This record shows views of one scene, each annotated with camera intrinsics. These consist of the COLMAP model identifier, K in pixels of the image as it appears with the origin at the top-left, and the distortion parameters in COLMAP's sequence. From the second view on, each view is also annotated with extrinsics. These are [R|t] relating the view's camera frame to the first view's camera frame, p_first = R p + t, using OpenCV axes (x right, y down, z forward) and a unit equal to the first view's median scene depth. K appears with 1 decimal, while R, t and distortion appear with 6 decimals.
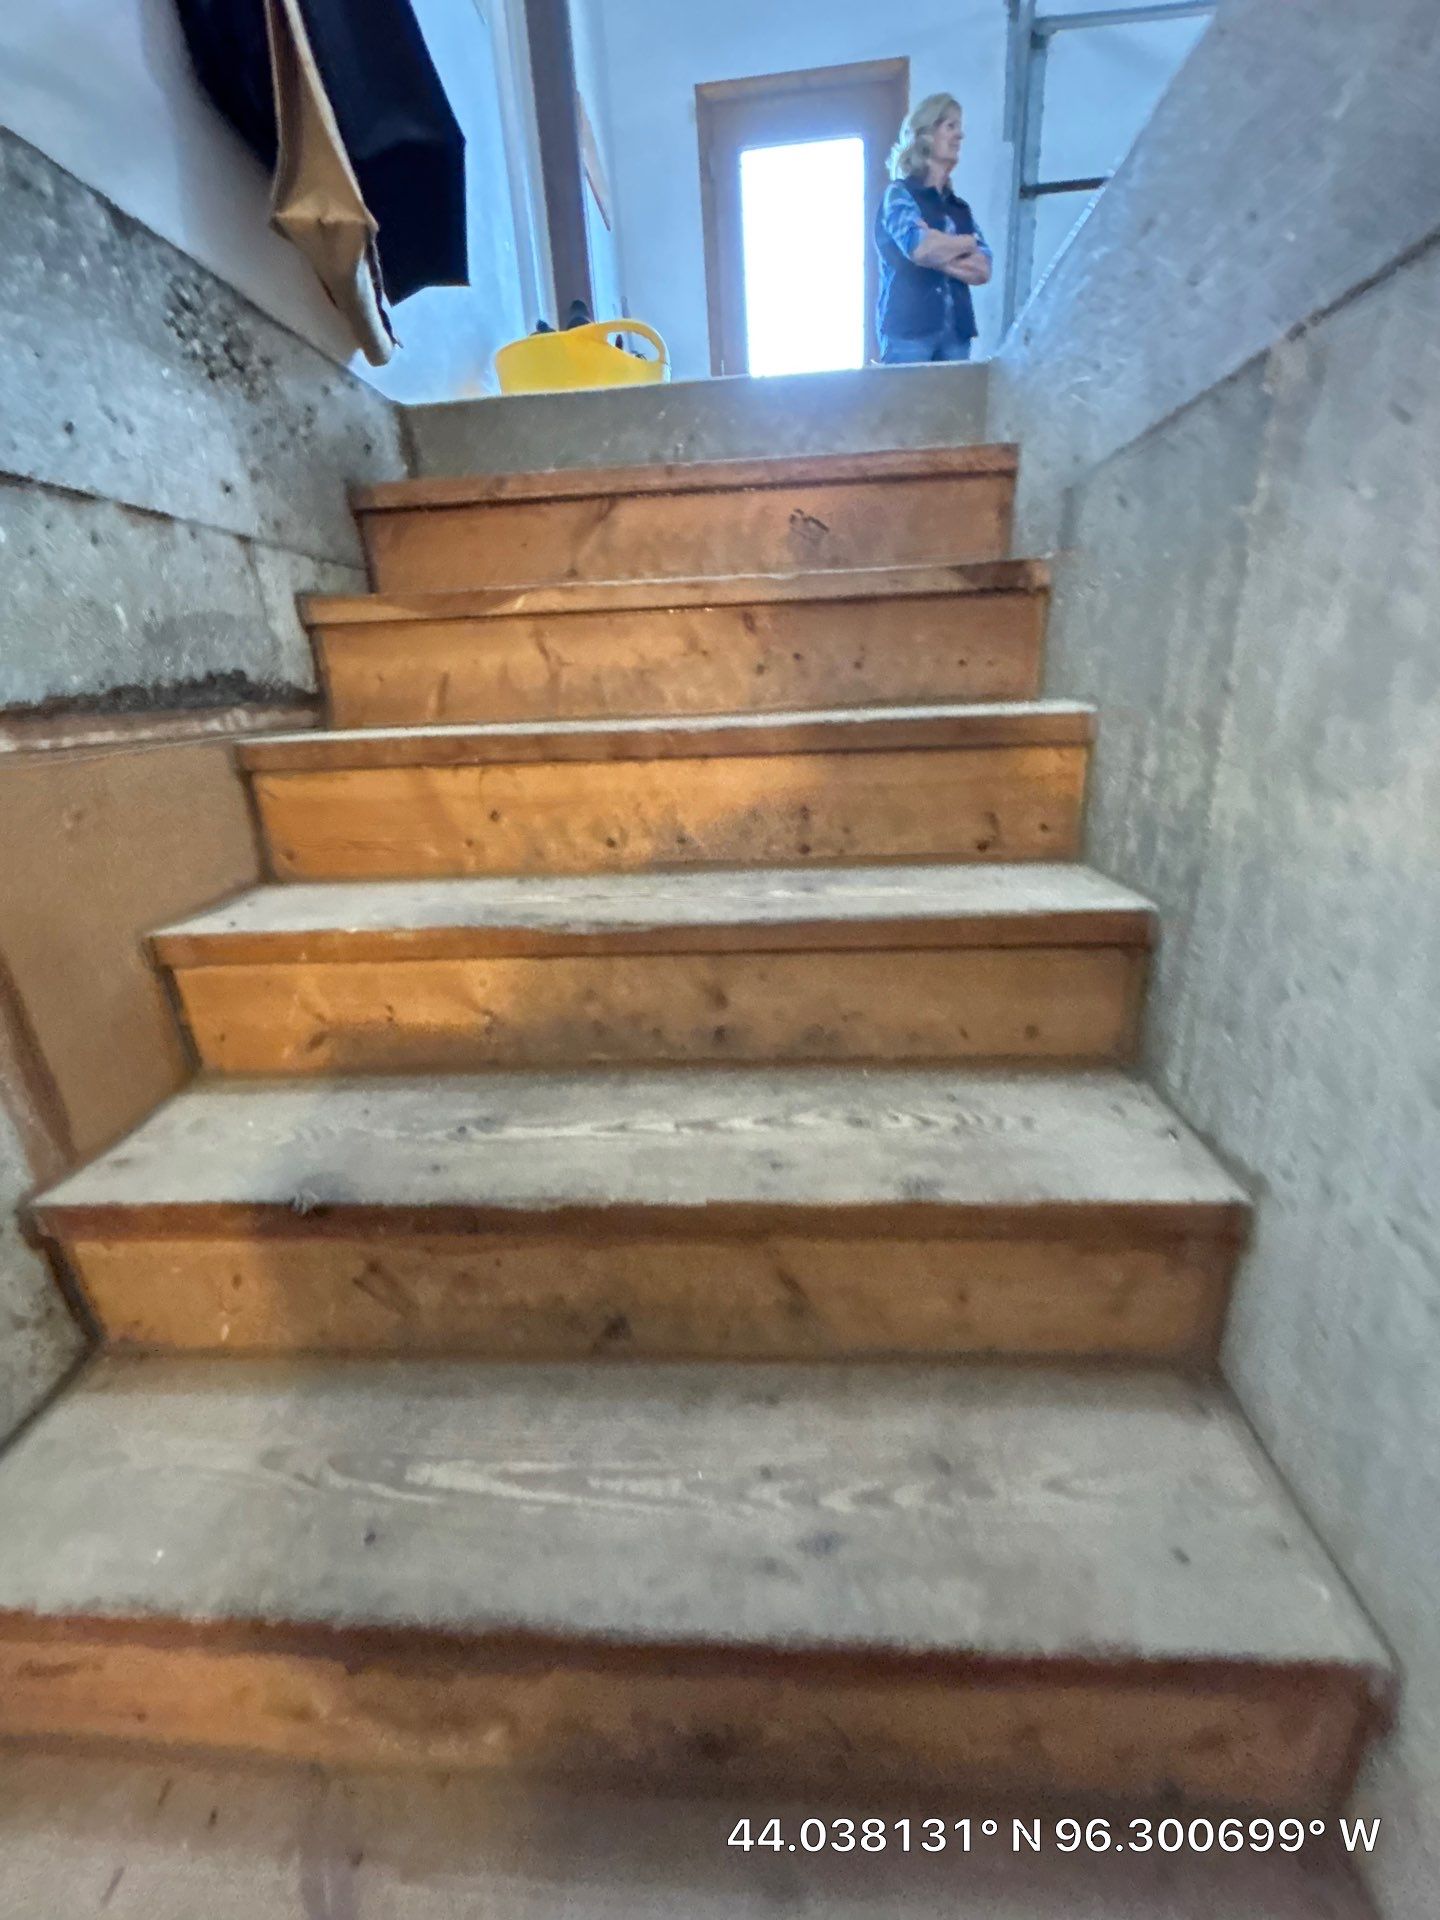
lens RADIAL K [[746.8, 0, 720.0], [0, 746.8, 960.0], [0, 0, 1]] dist [0.001935, 0.000147]
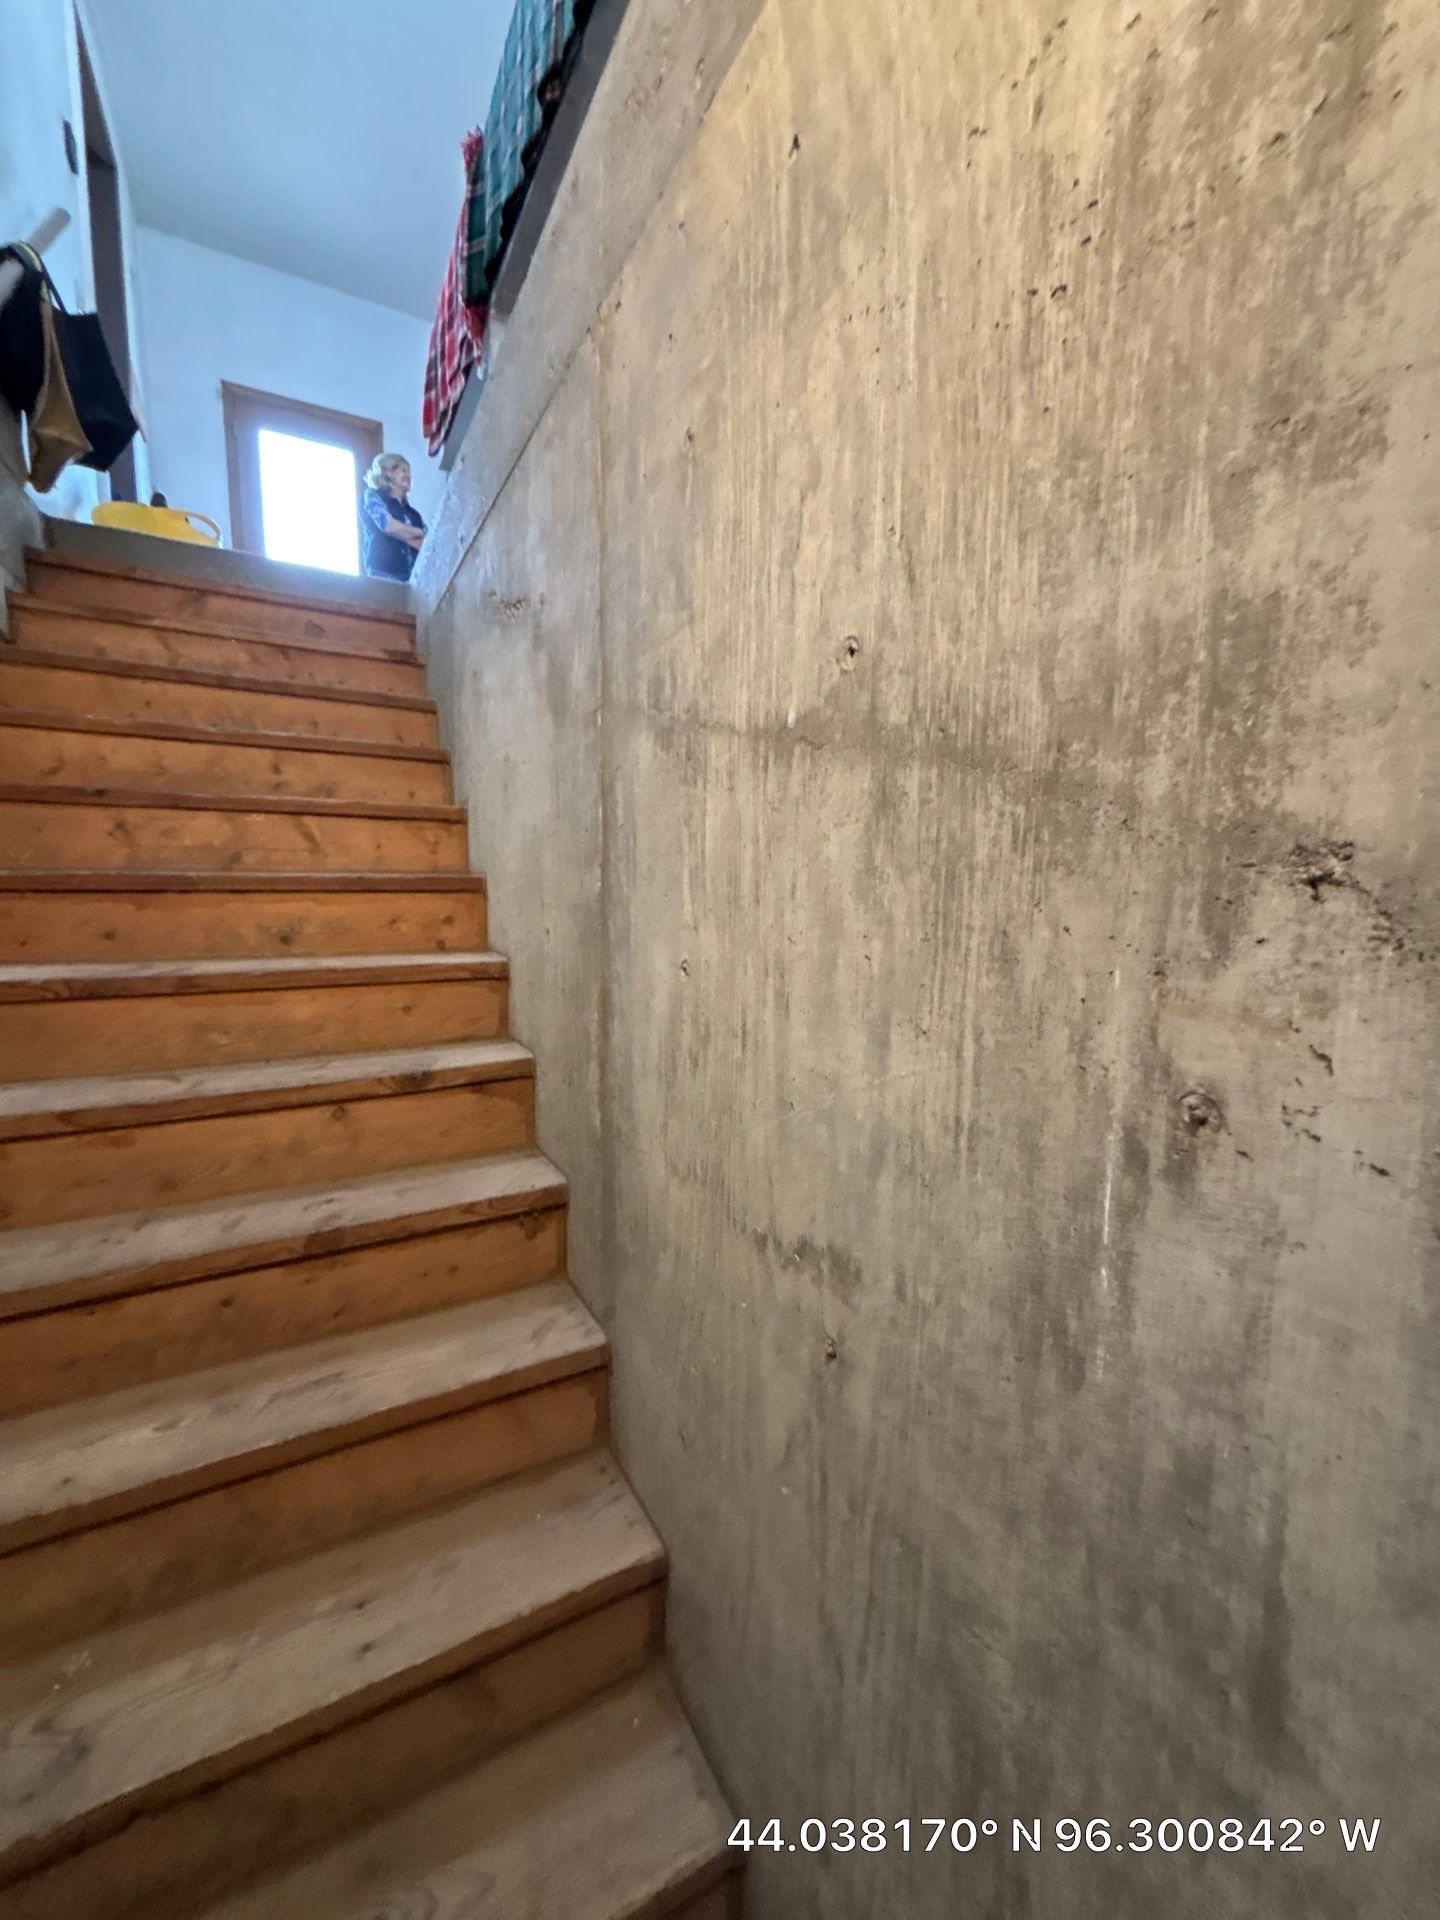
lens RADIAL K [[775.4, 0, 726.7], [0, 775.4, 955.7], [0, 0, 1]] dist [0.006432, 0.000012]
pose [[0.833668, 0.004132, 0.552251, -0.074562], [0.139707, 0.965869, -0.218126, 0.571590], [-0.534303, 0.258998, 0.804637, -0.687918]]
